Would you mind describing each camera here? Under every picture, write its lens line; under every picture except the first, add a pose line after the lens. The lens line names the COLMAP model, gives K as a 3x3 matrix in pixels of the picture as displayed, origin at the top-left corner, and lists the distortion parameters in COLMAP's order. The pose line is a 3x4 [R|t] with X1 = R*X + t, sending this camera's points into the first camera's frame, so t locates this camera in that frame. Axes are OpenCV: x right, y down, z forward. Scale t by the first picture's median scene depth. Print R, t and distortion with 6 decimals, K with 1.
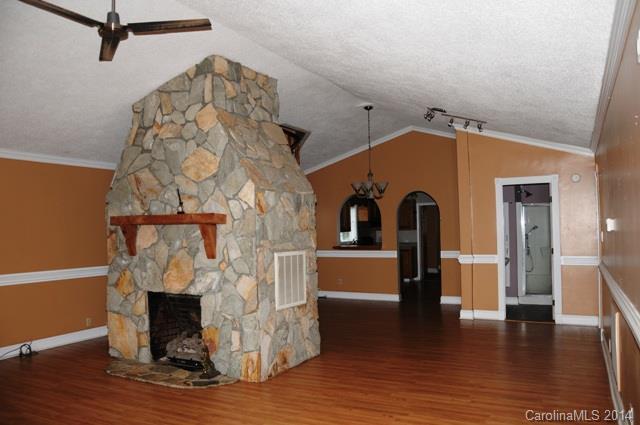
lens RADIAL K [[496.0, 0, 320.0], [0, 496.0, 212.5], [0, 0, 1]] dist [-0.180888, 0.131298]
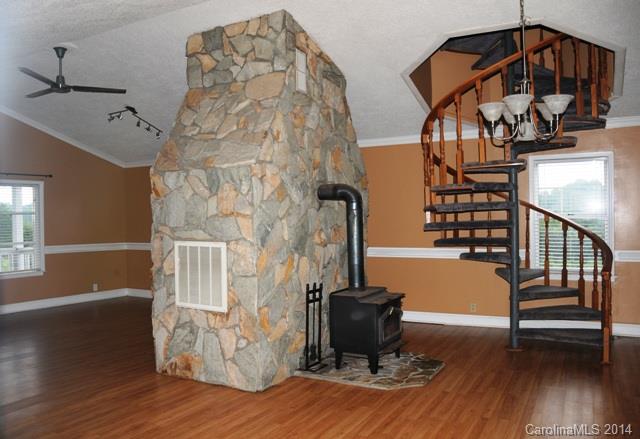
lens RADIAL K [[515.8, 0, 320.0], [0, 515.8, 219.5], [0, 0, 1]] dist [-0.144983, -0.000411]
pose [[-0.009297, 0.031419, -0.999463, 0.818637], [0.046707, 0.998429, 0.030952, 0.026664], [0.998865, -0.046394, -0.010750, 1.270845]]
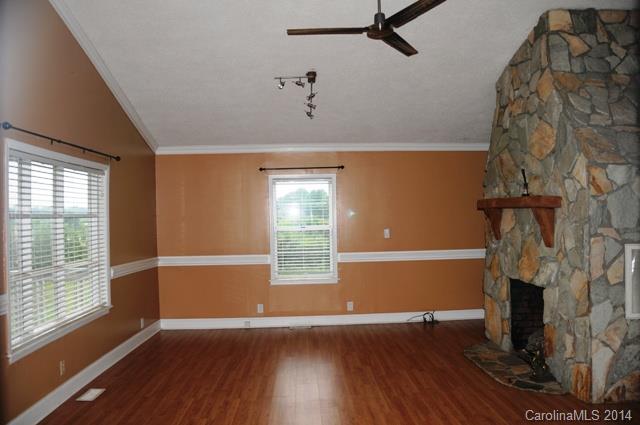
lens RADIAL K [[496.0, 0, 320.0], [0, 496.0, 212.5], [0, 0, 1]] dist [-0.180888, 0.131298]
pose [[0.498173, 0.006301, -0.867055, 0.307445], [0.035464, 0.998989, 0.027635, -0.005533], [0.866352, -0.044516, 0.497445, 0.221372]]
